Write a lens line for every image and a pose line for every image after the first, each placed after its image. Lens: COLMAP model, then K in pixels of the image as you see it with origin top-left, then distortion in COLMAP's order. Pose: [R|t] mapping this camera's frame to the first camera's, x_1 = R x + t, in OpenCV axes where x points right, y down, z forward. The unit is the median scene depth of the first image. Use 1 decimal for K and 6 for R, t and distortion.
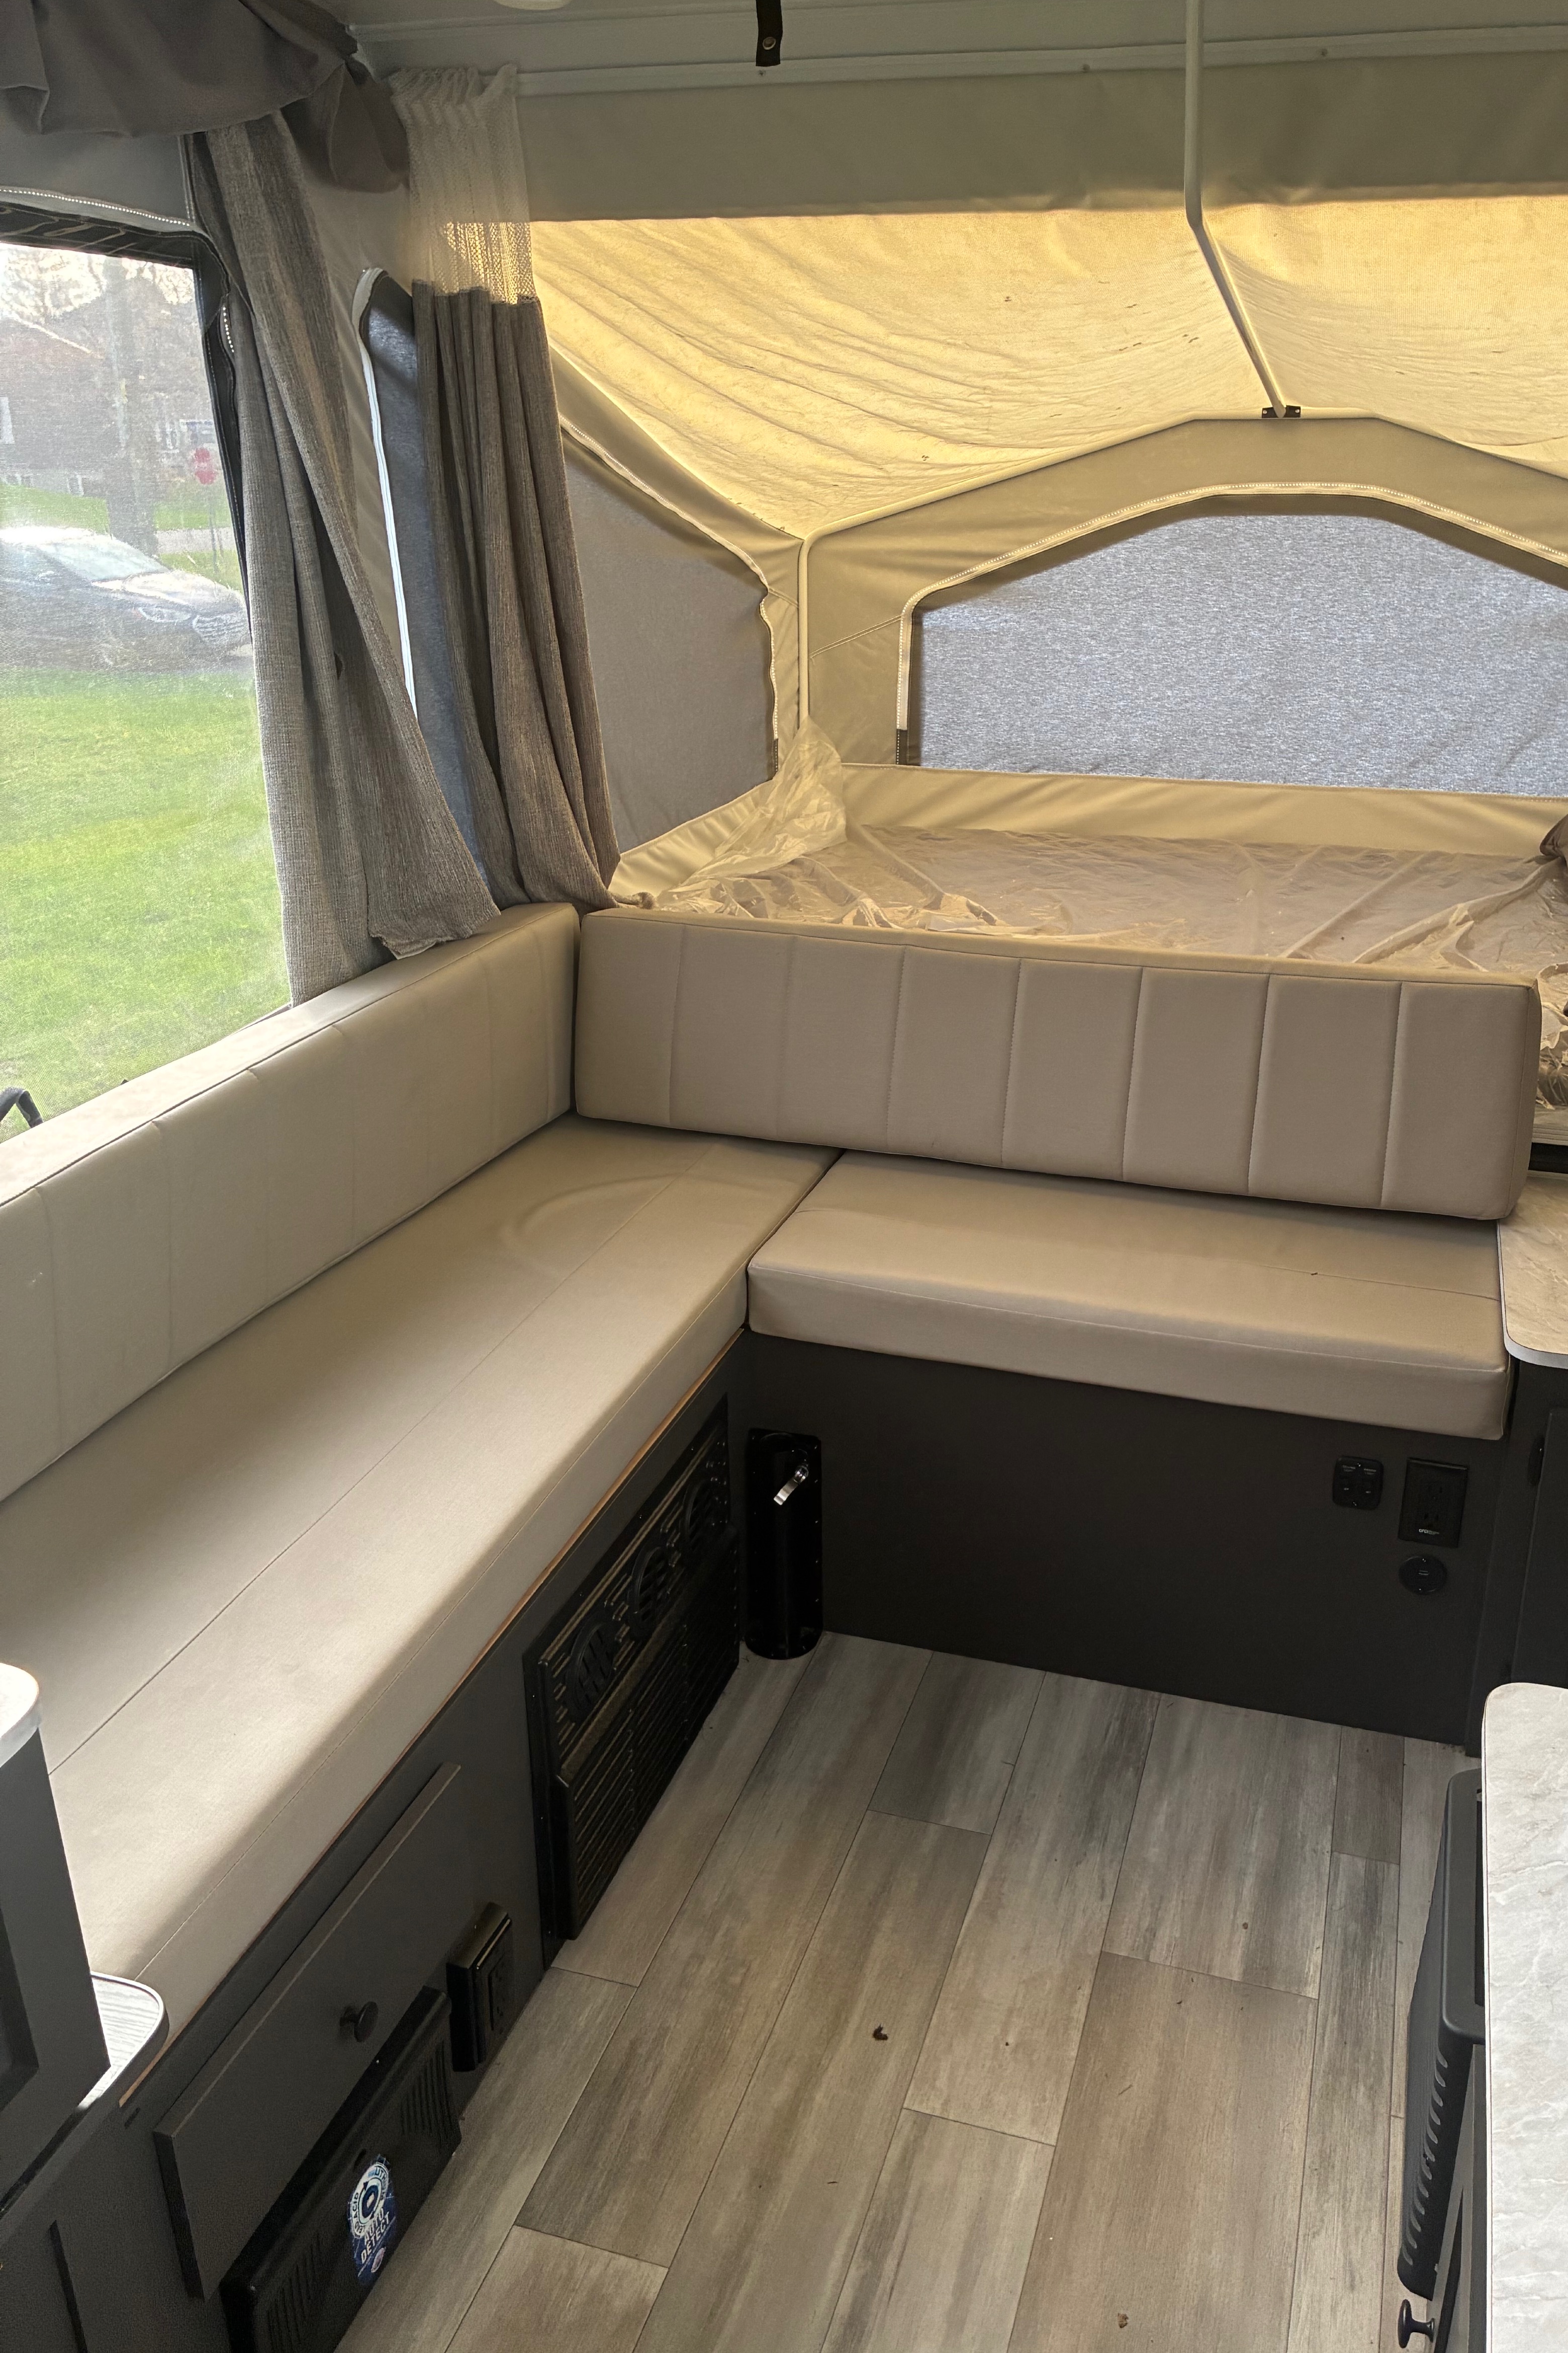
lens RADIAL K [[1813.8, 0, 891.4], [0, 1813.8, 1182.2], [0, 0, 1]] dist [0.041355, -0.039506]
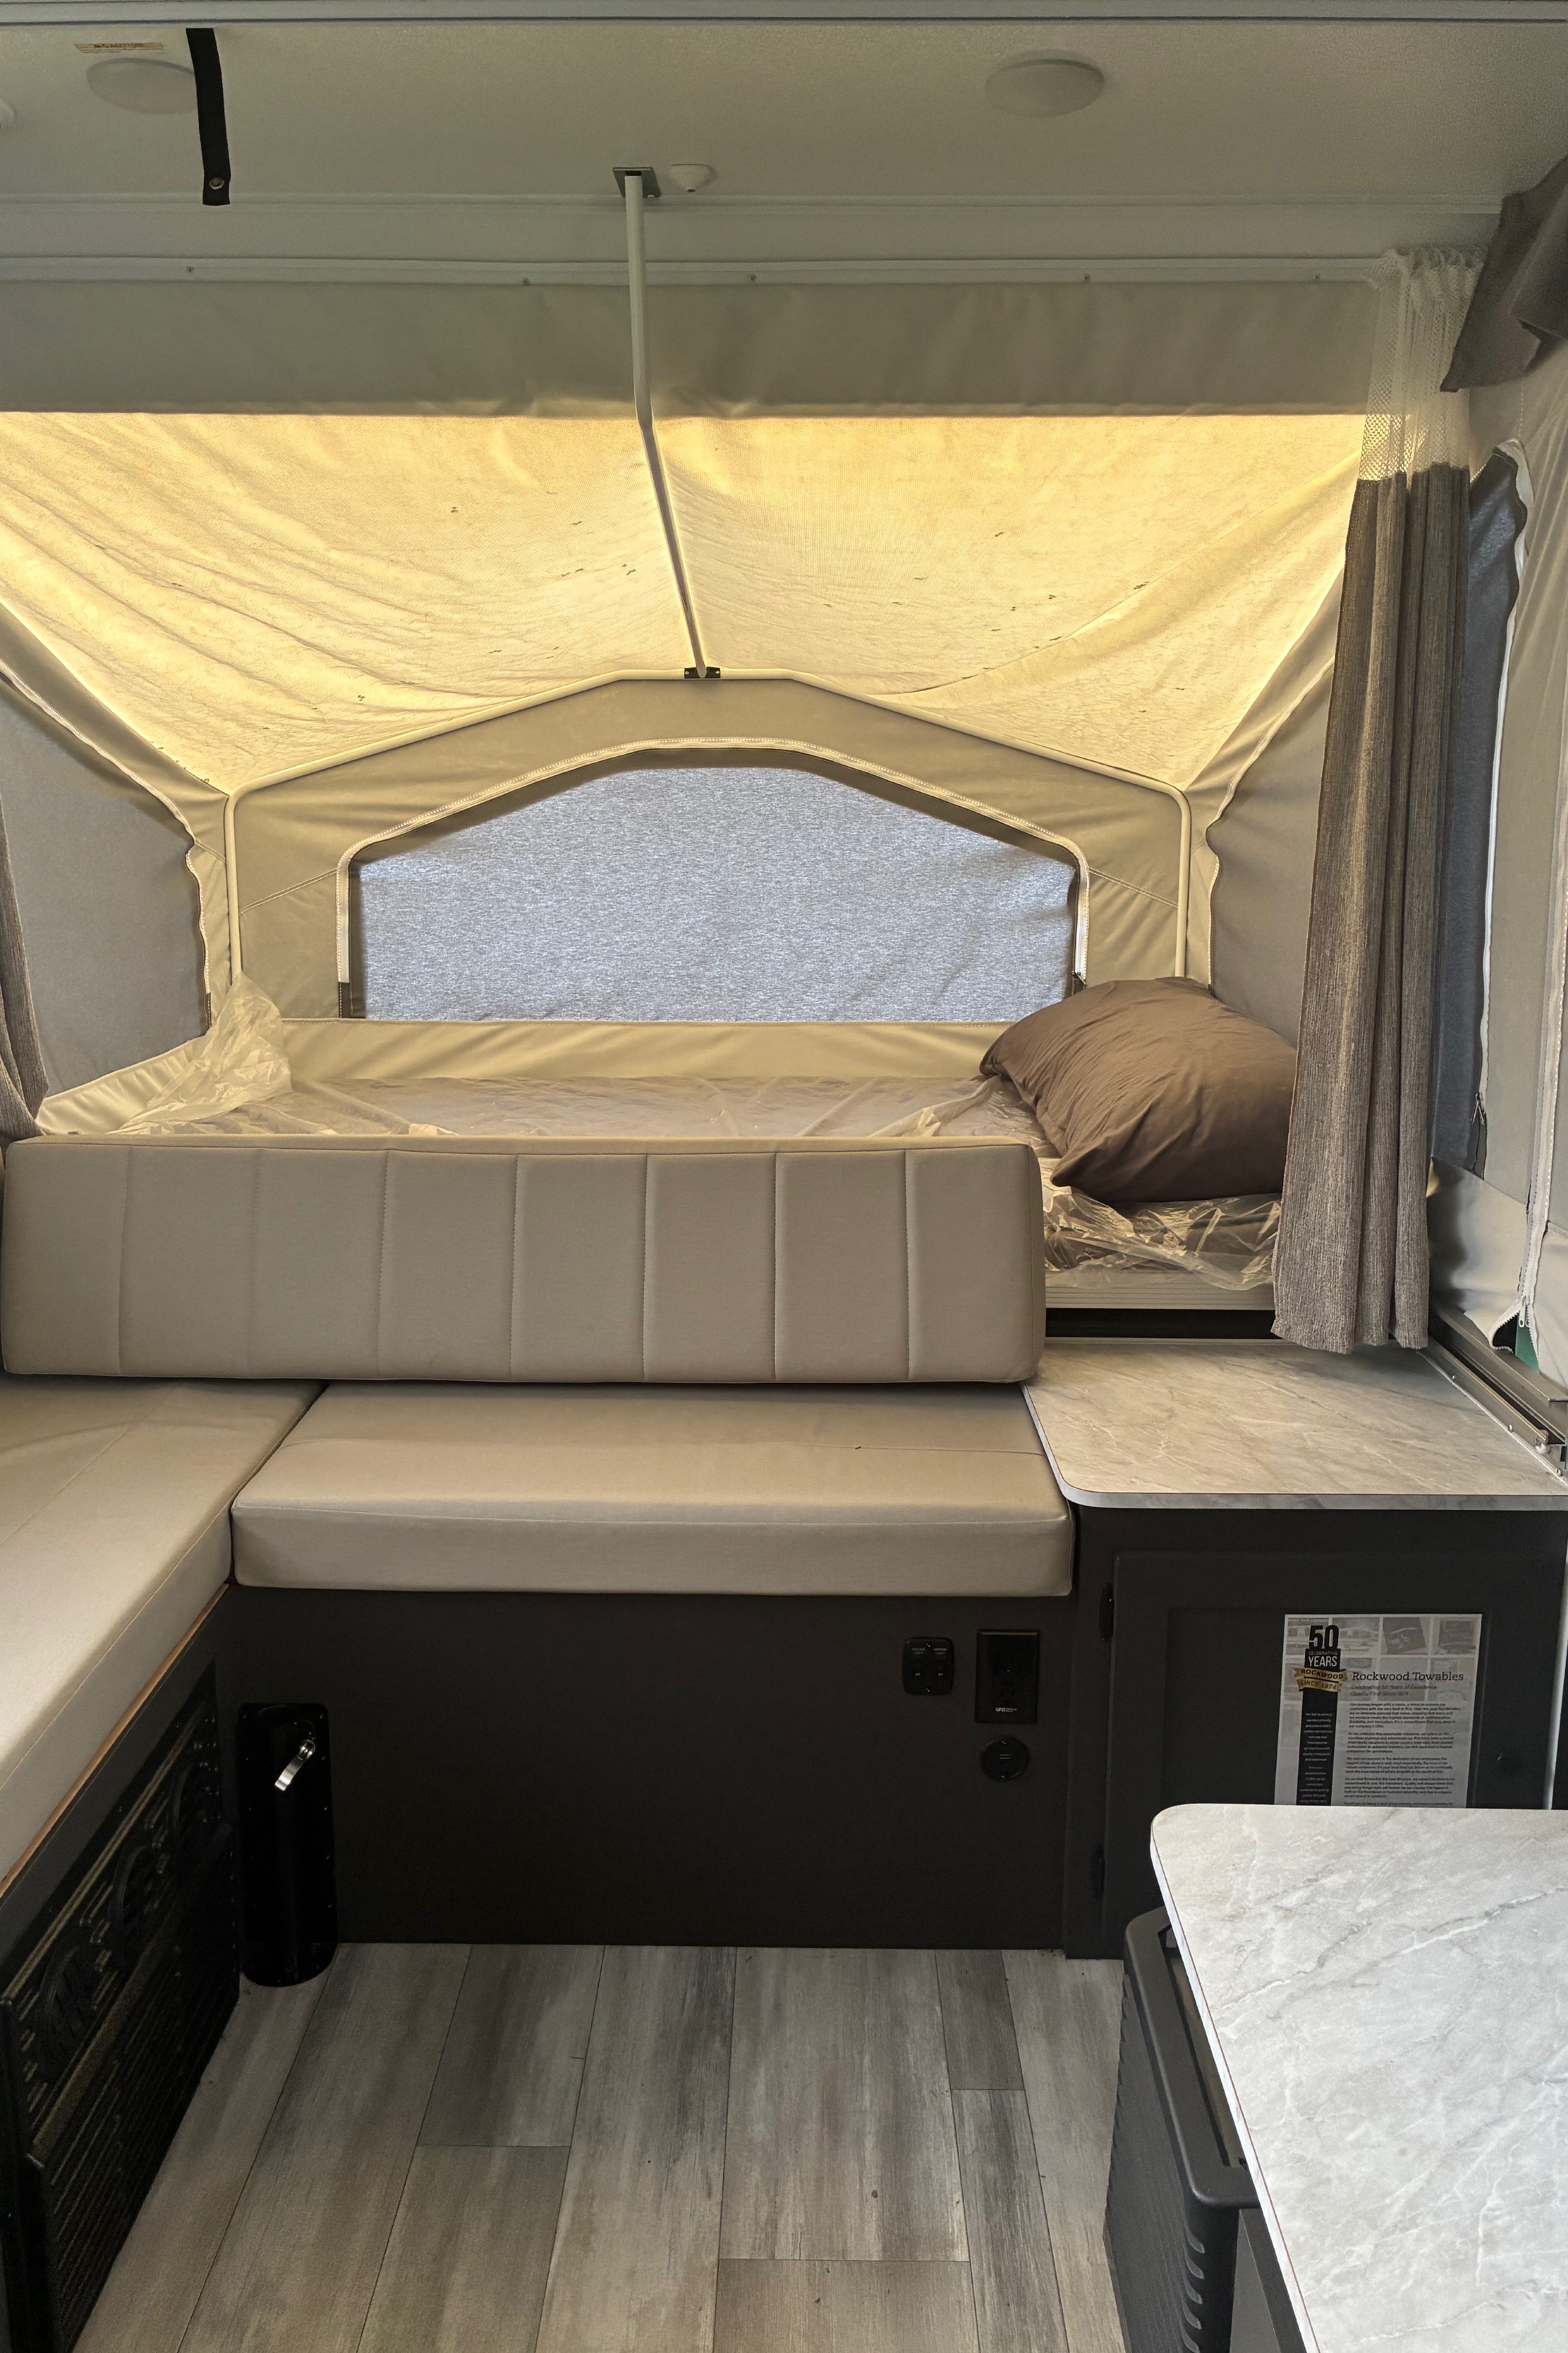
lens RADIAL K [[1801.3, 0, 784.0], [0, 1801.3, 1176.5], [0, 0, 1]] dist [0.050798, -0.052169]
pose [[0.964028, -0.052604, 0.260542, -0.041270], [0.098758, 0.980937, -0.167360, 0.060889], [-0.246772, 0.187071, 0.950846, 0.079177]]
